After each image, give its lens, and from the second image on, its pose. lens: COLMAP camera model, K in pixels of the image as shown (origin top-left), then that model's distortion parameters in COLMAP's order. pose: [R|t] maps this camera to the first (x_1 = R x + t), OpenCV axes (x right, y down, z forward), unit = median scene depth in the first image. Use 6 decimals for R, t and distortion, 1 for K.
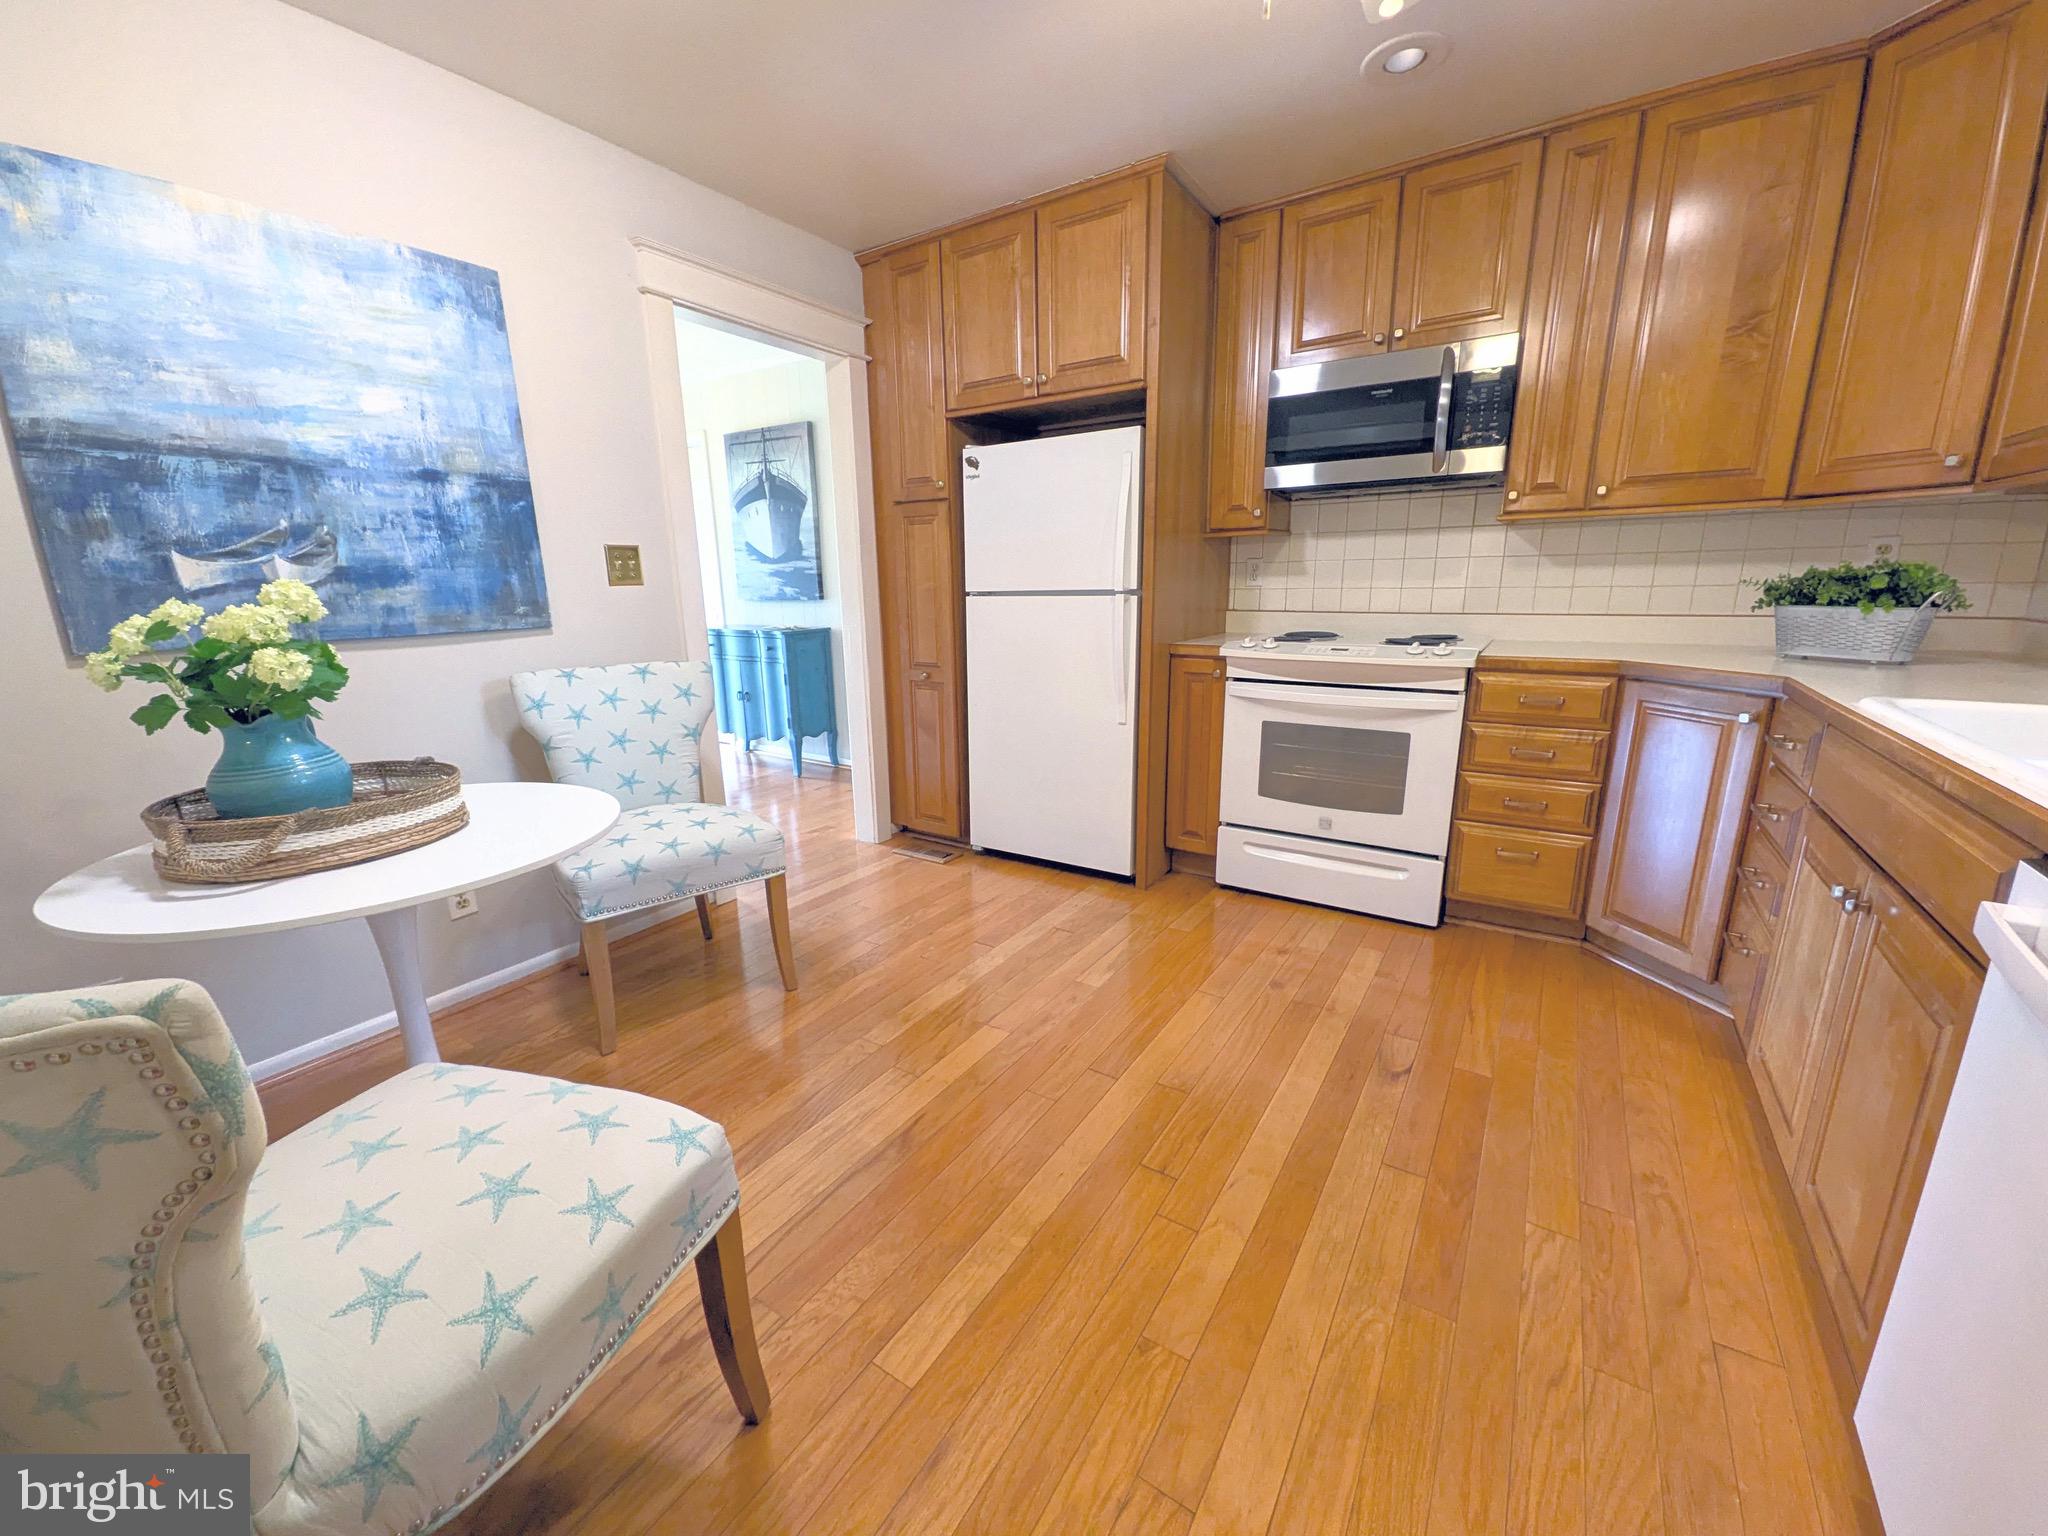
lens RADIAL K [[807.2, 0, 1020.4], [0, 807.2, 773.8], [0, 0, 1]] dist [0.011087, -0.004151]
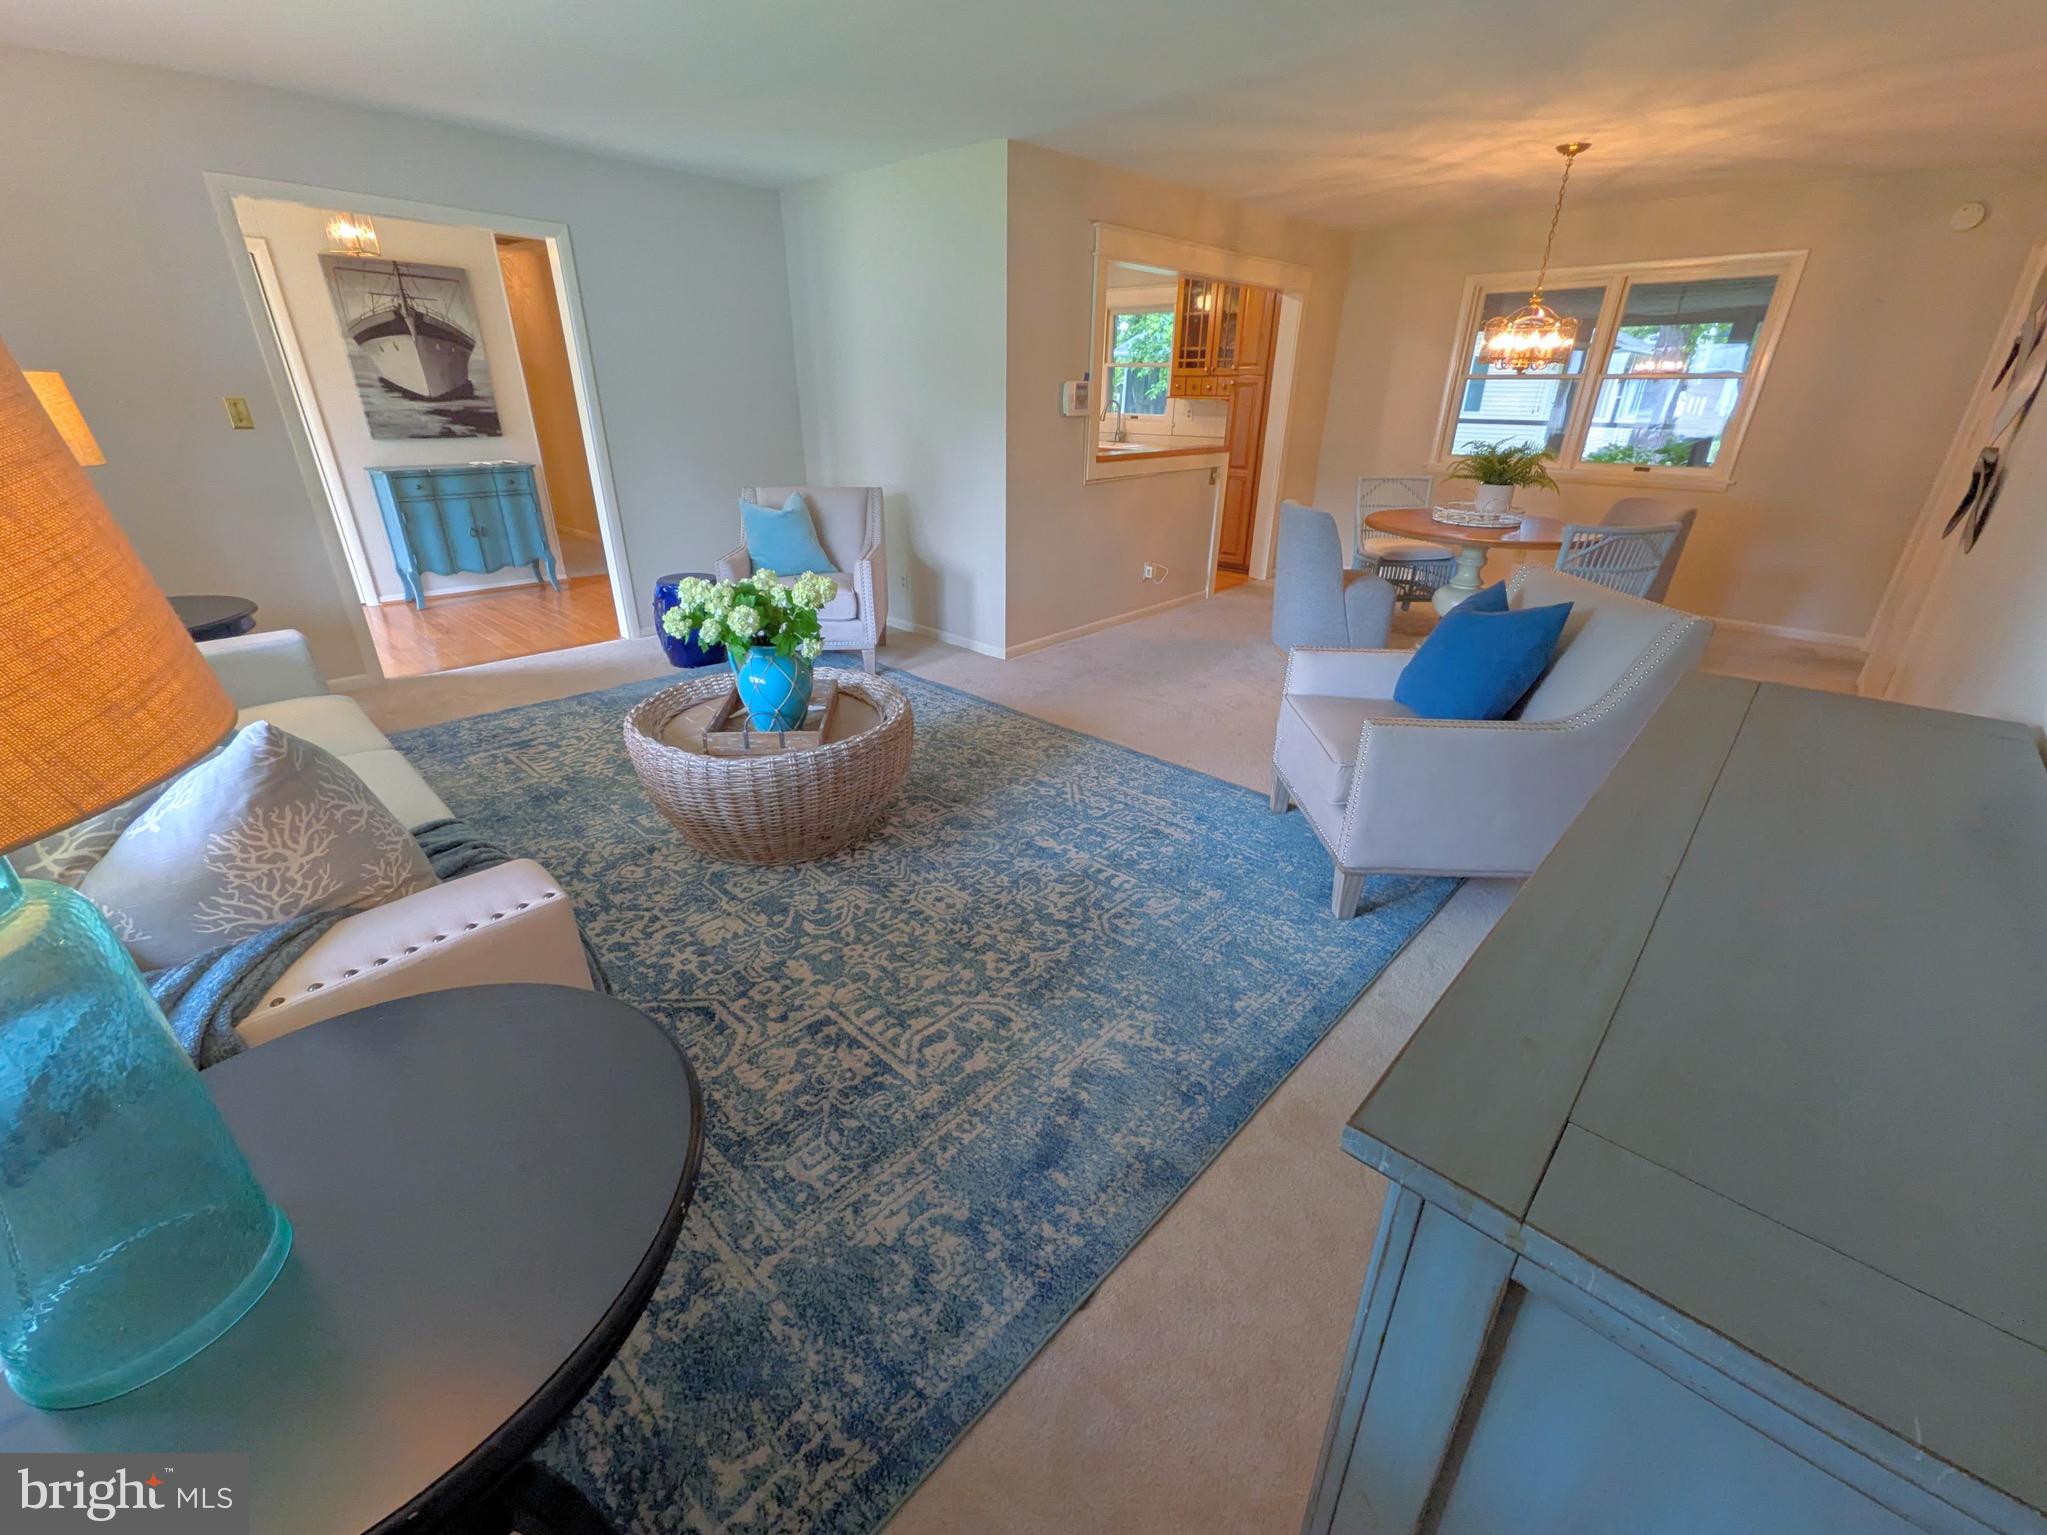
lens RADIAL K [[806.8, 0, 1026.0], [0, 806.8, 791.3], [0, 0, 1]] dist [0.011087, -0.004151]
pose [[0.158752, -0.421497, 0.892826, -2.764376], [0.220969, 0.896523, 0.383952, -0.083054], [-0.962274, 0.136334, 0.235462, 0.153596]]
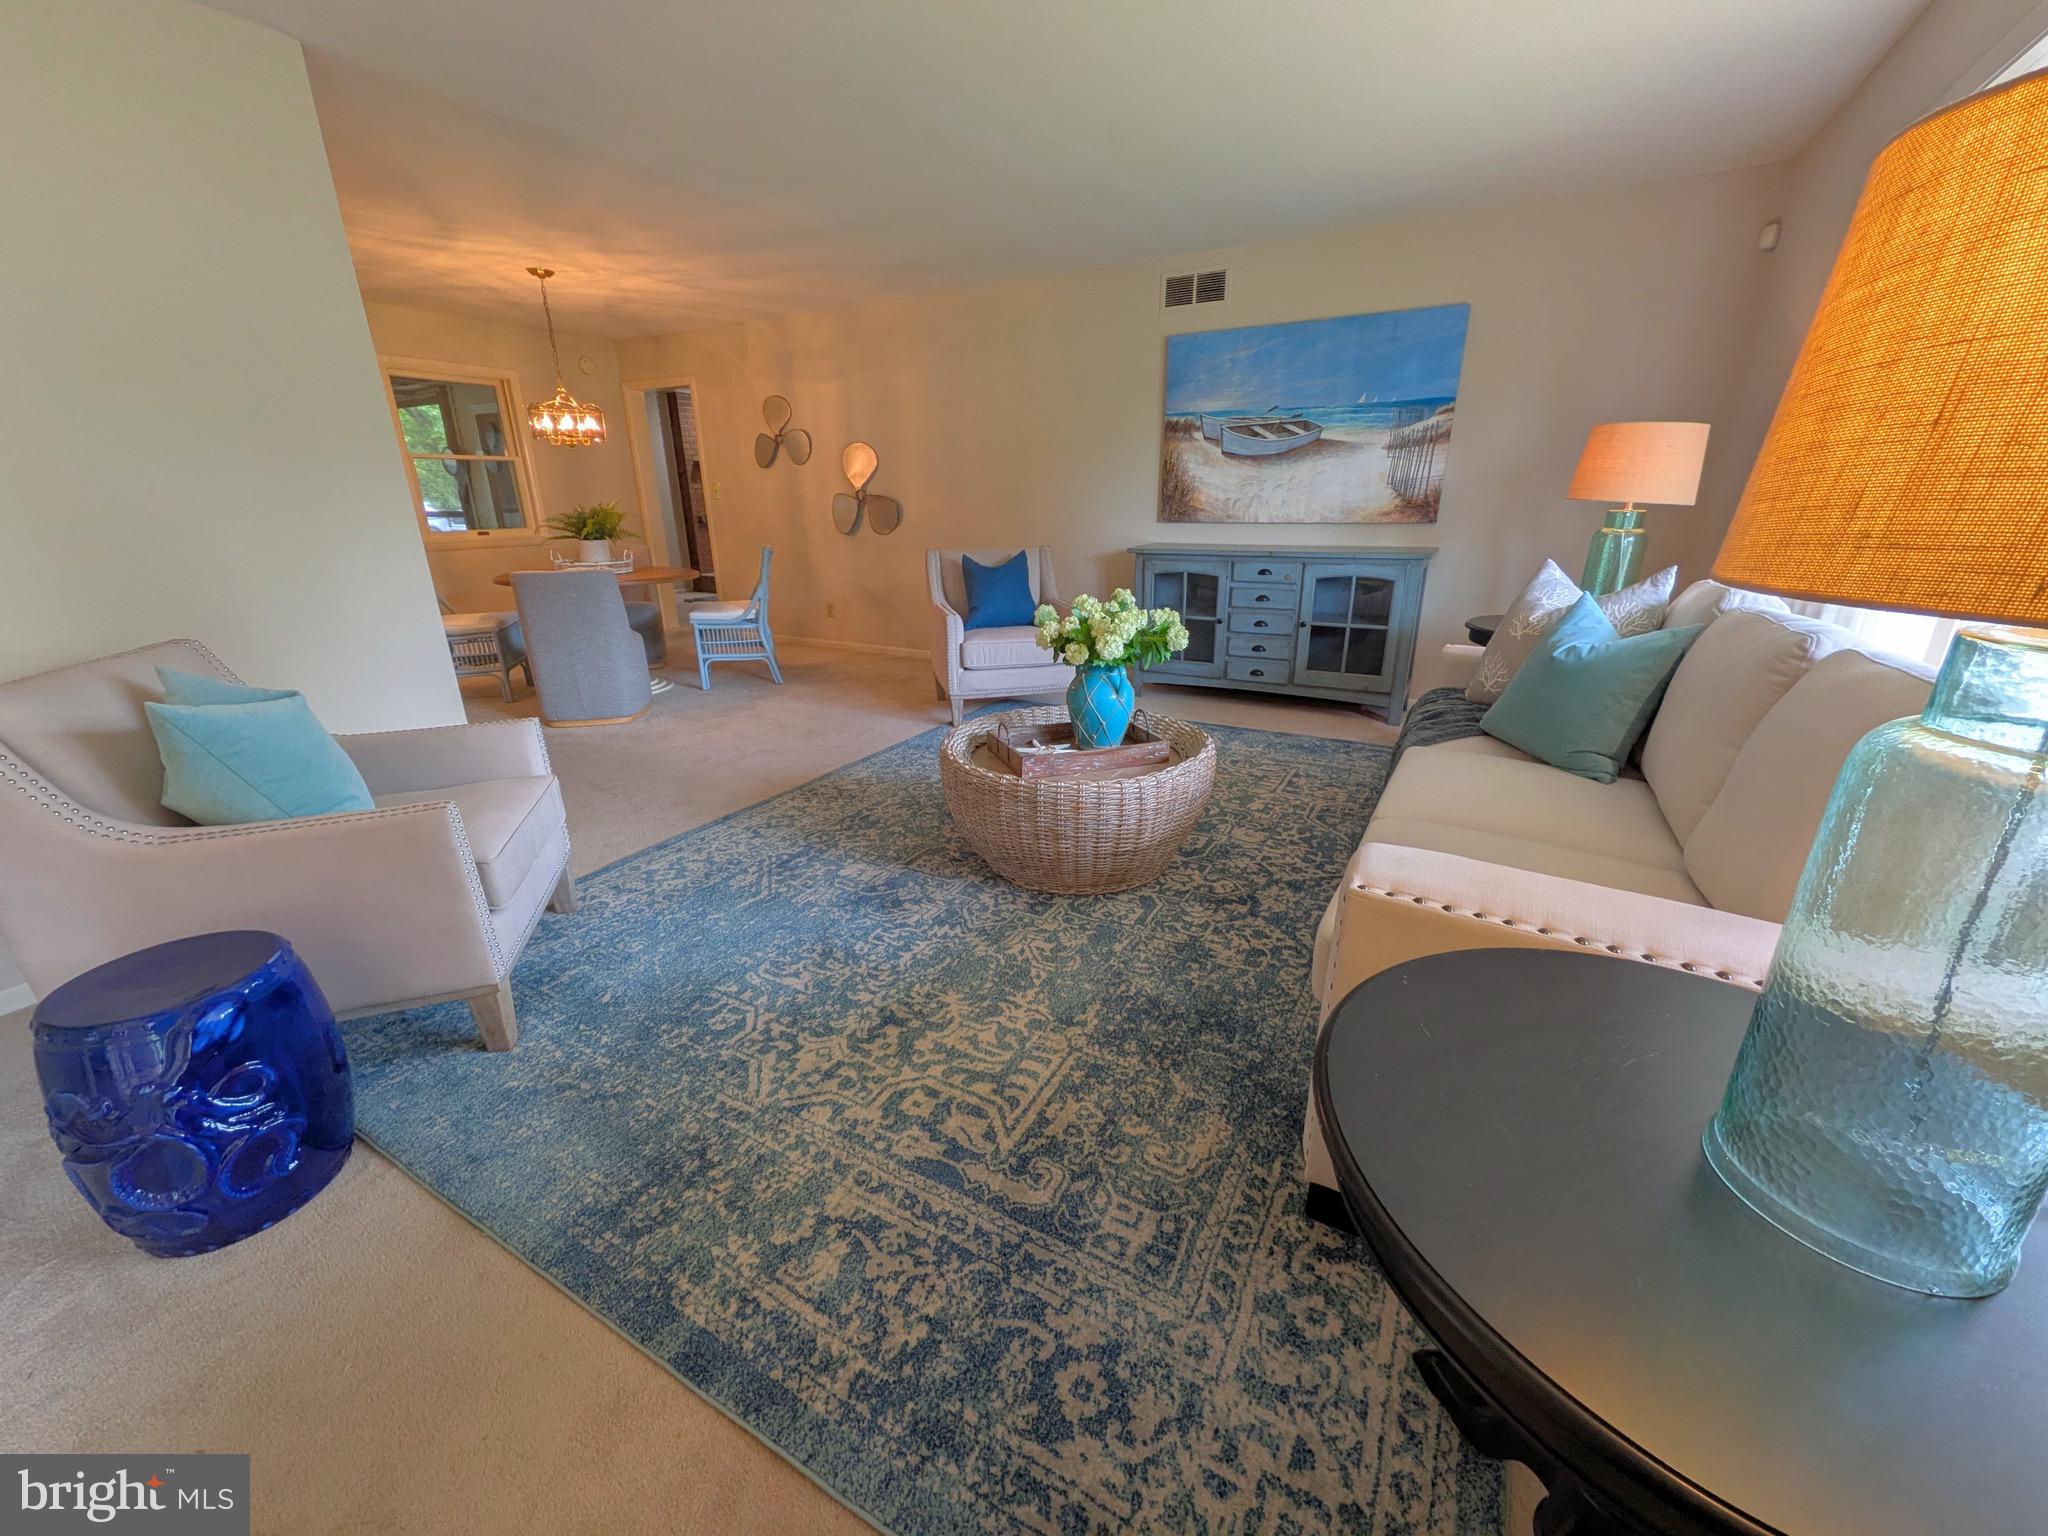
lens RADIAL K [[807.2, 0, 1015.7], [0, 807.2, 767.7], [0, 0, 1]] dist [0.011087, -0.004151]
pose [[-0.997905, 0.040467, -0.050485, -1.680623], [0.006723, 0.840904, 0.541143, -0.402271], [0.064351, 0.539670, -0.839414, 1.637393]]
